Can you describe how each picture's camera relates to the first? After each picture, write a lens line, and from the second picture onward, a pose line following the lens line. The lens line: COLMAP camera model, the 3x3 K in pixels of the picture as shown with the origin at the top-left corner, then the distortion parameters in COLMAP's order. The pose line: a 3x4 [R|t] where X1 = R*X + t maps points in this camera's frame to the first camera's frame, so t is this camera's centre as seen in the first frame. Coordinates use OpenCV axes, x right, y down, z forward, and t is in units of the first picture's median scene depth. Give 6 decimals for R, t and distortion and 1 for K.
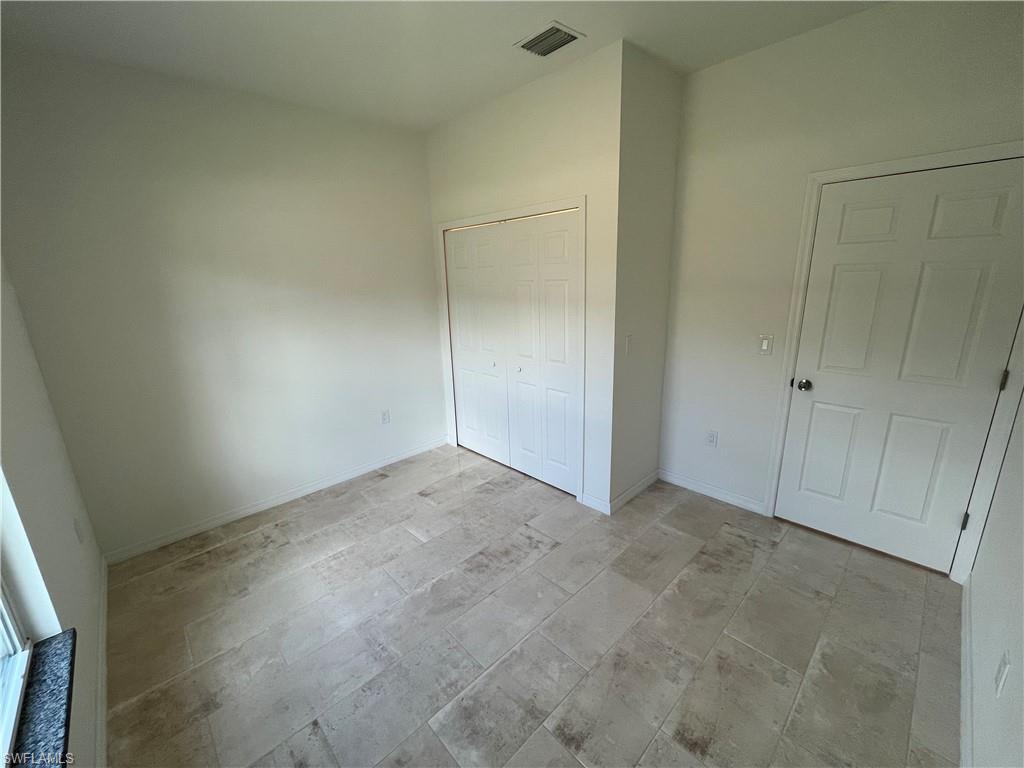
lens RADIAL K [[411.8, 0, 507.6], [0, 411.8, 383.5], [0, 0, 1]] dist [0.000856, 0.000423]
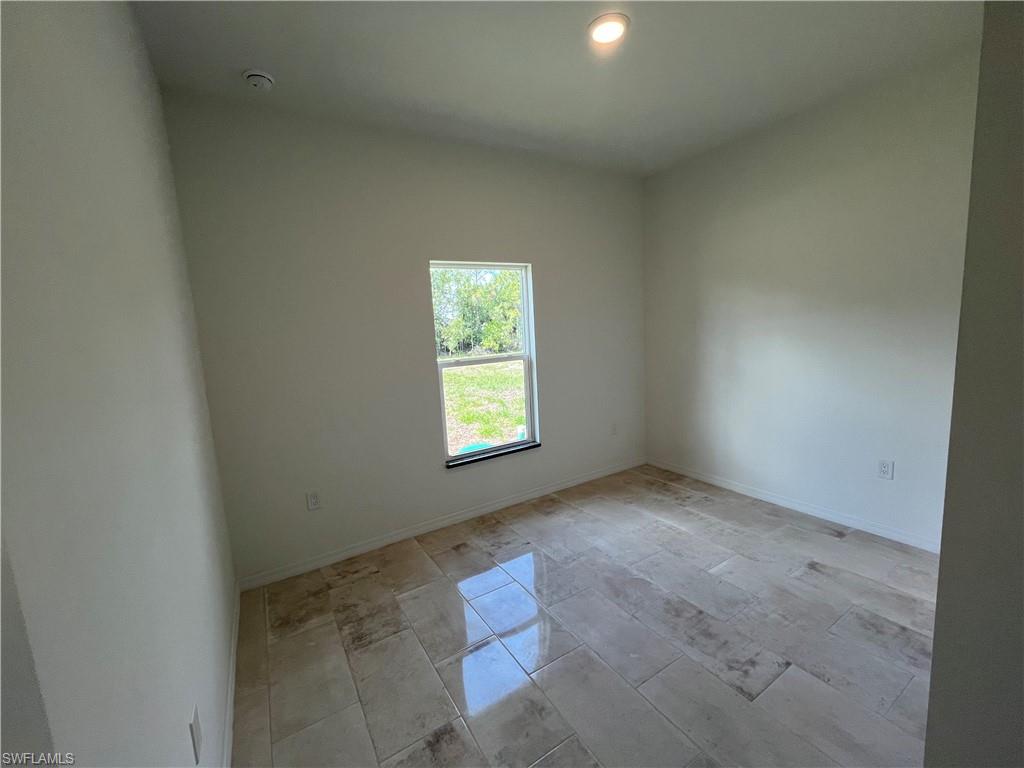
lens RADIAL K [[411.8, 0, 507.6], [0, 411.8, 383.5], [0, 0, 1]] dist [0.000856, 0.000423]
pose [[-0.197608, 0.177086, -0.964153, 0.715245], [-0.193445, 0.957163, 0.215449, -0.126438], [0.961005, 0.229085, -0.154886, 0.643974]]
